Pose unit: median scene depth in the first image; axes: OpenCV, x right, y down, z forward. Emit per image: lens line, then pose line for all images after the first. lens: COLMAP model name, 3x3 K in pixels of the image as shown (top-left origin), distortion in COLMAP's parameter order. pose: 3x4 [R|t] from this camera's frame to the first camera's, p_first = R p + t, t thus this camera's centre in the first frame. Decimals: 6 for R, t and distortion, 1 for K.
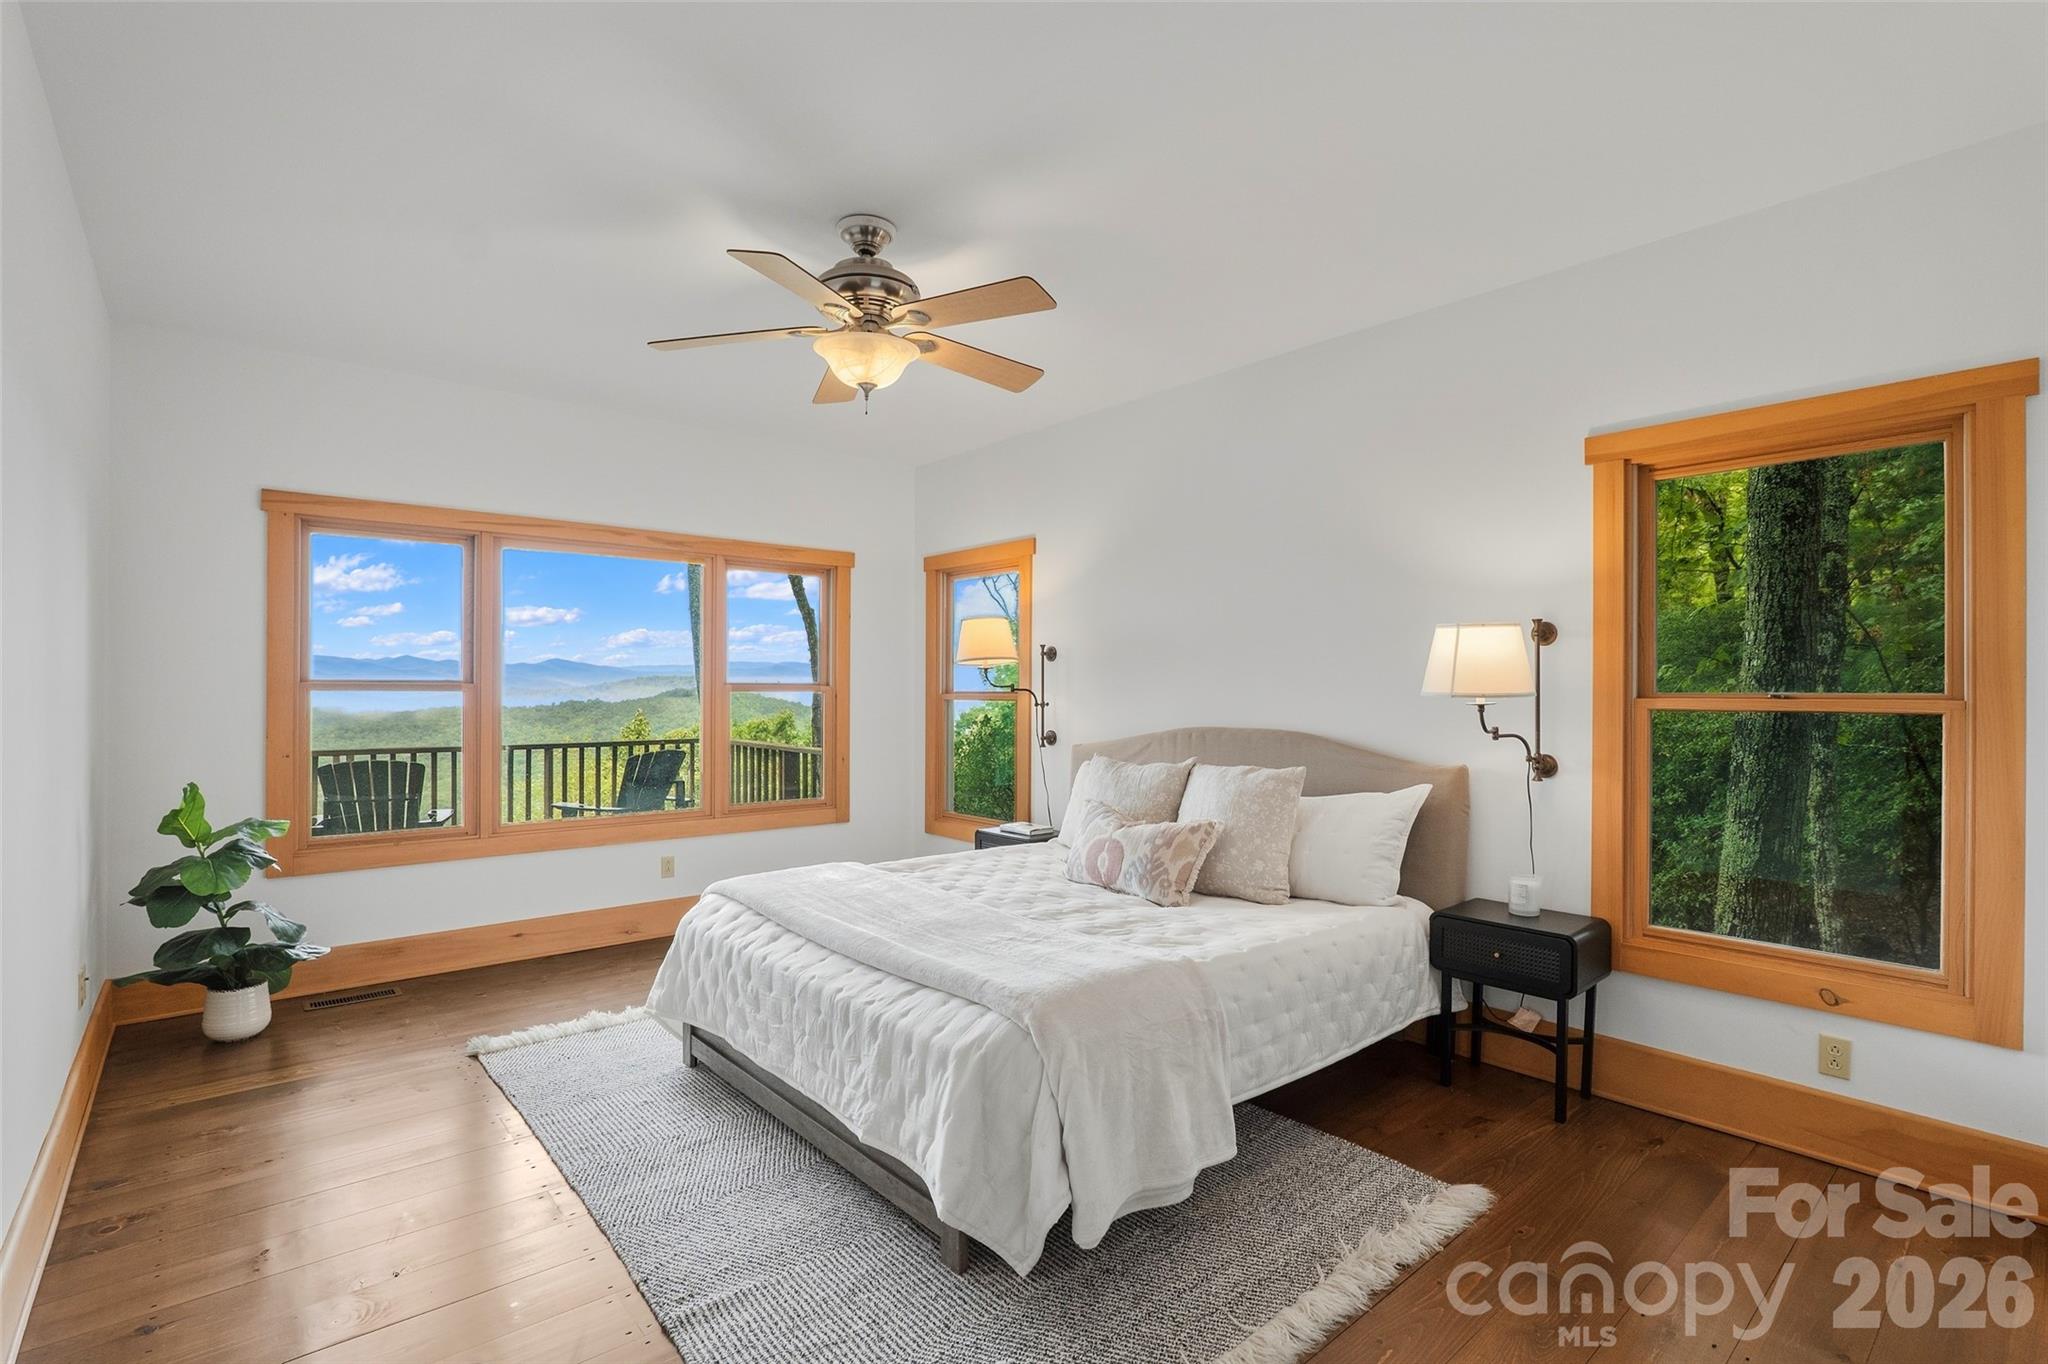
lens RADIAL K [[960.9, 0, 1025.0], [0, 960.9, 688.4], [0, 0, 1]] dist [-0.020136, 0.004481]
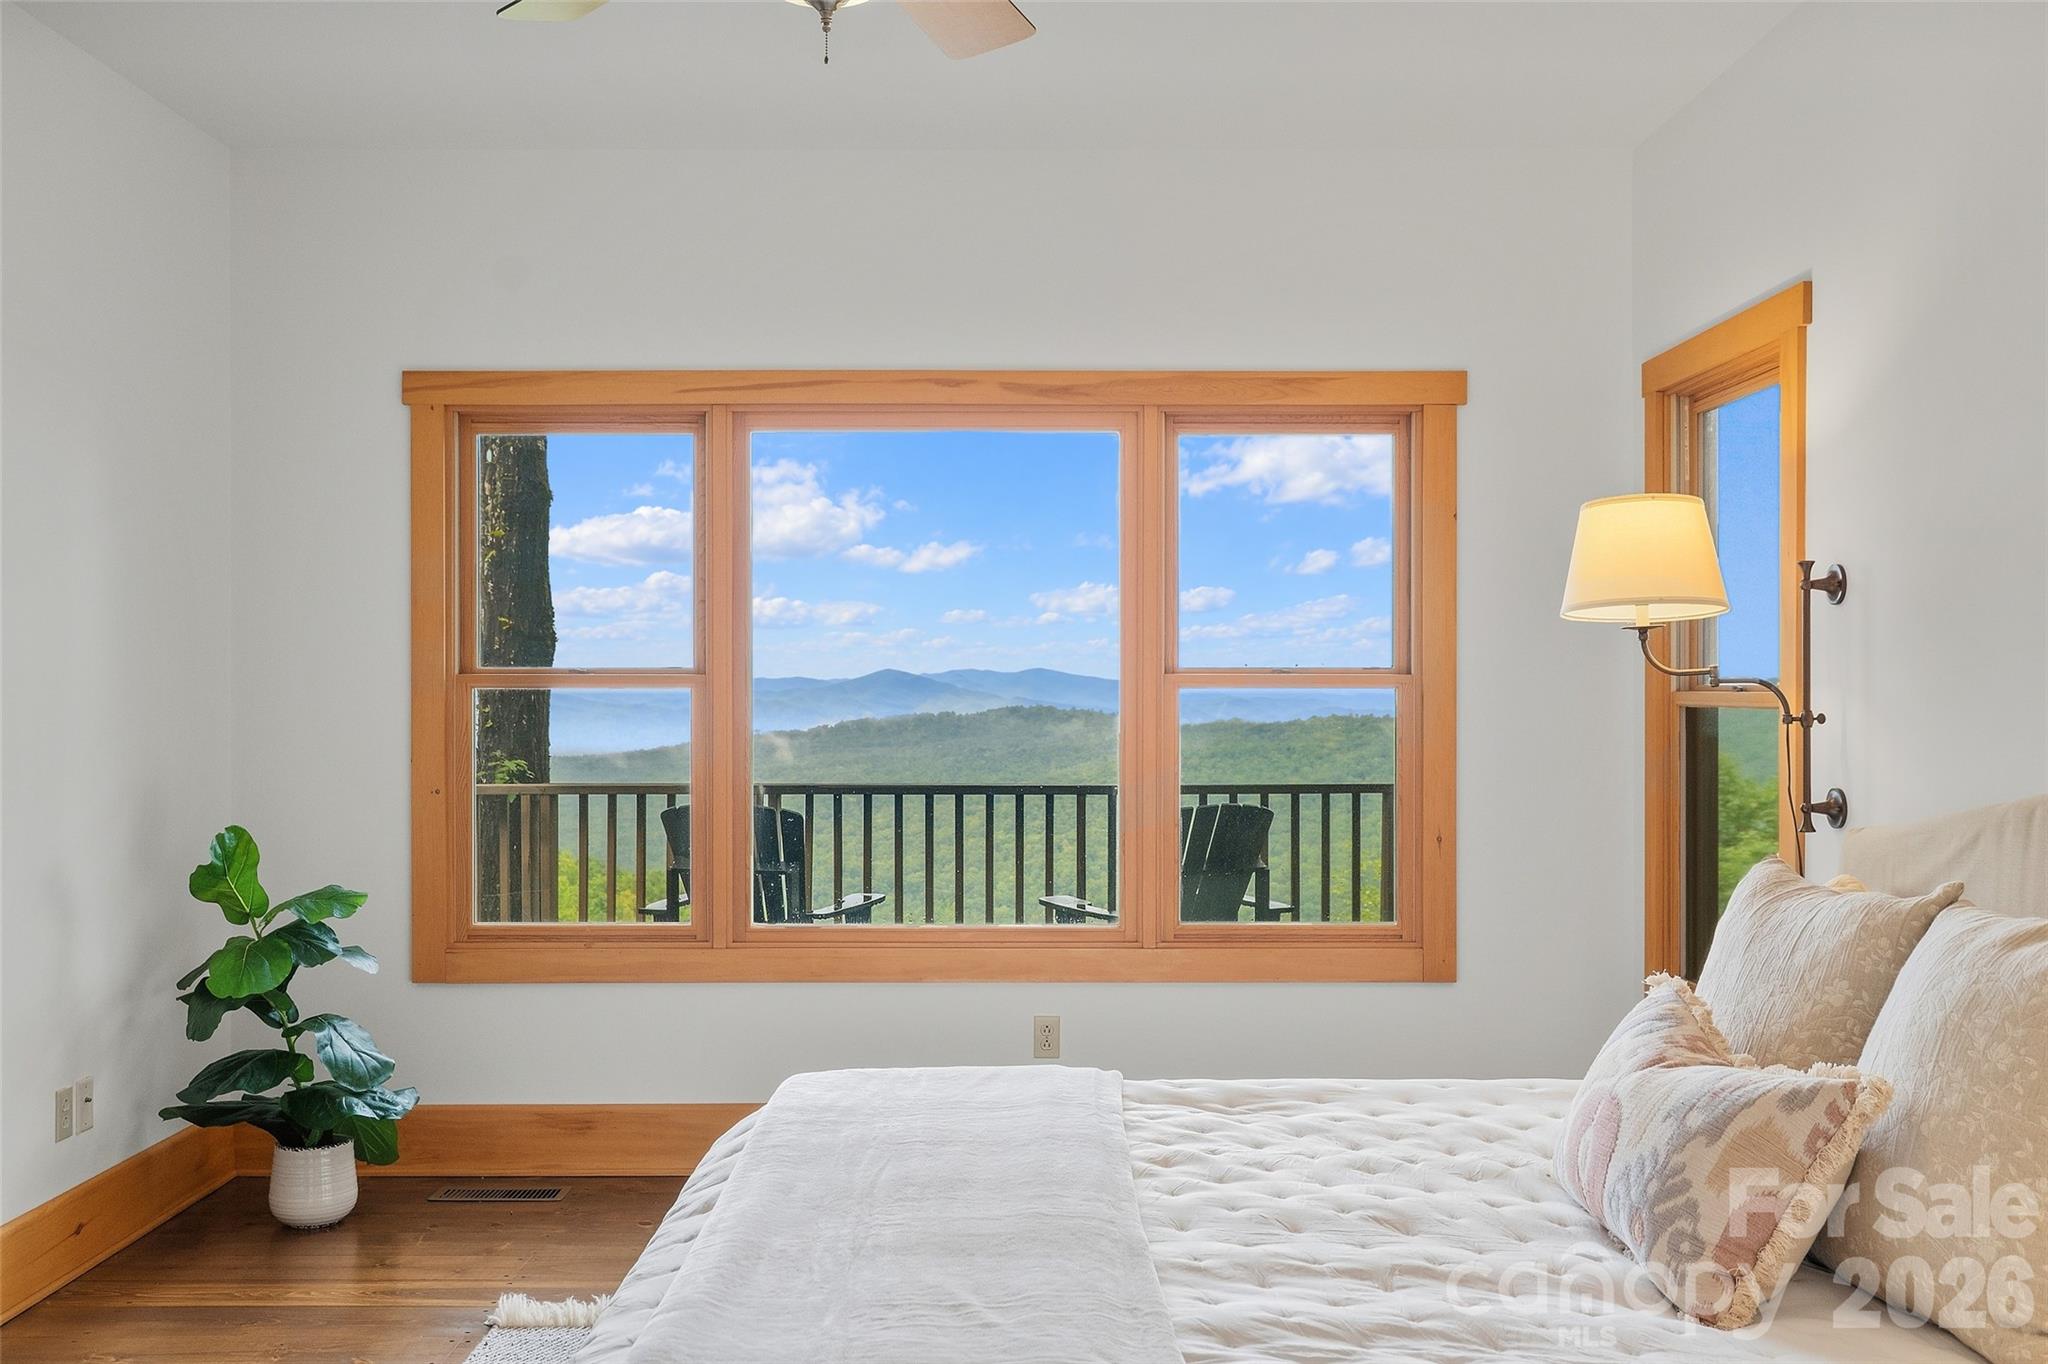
lens RADIAL K [[1945.6, 0, 1023.9], [0, 1945.6, 680.6], [0, 0, 1]] dist [-0.040247, 0.000000]
pose [[0.760598, -0.004987, -0.649204, 0.351235], [0.004737, 0.999987, -0.002132, 0.002436], [0.649206, -0.001454, 0.760611, 0.276459]]
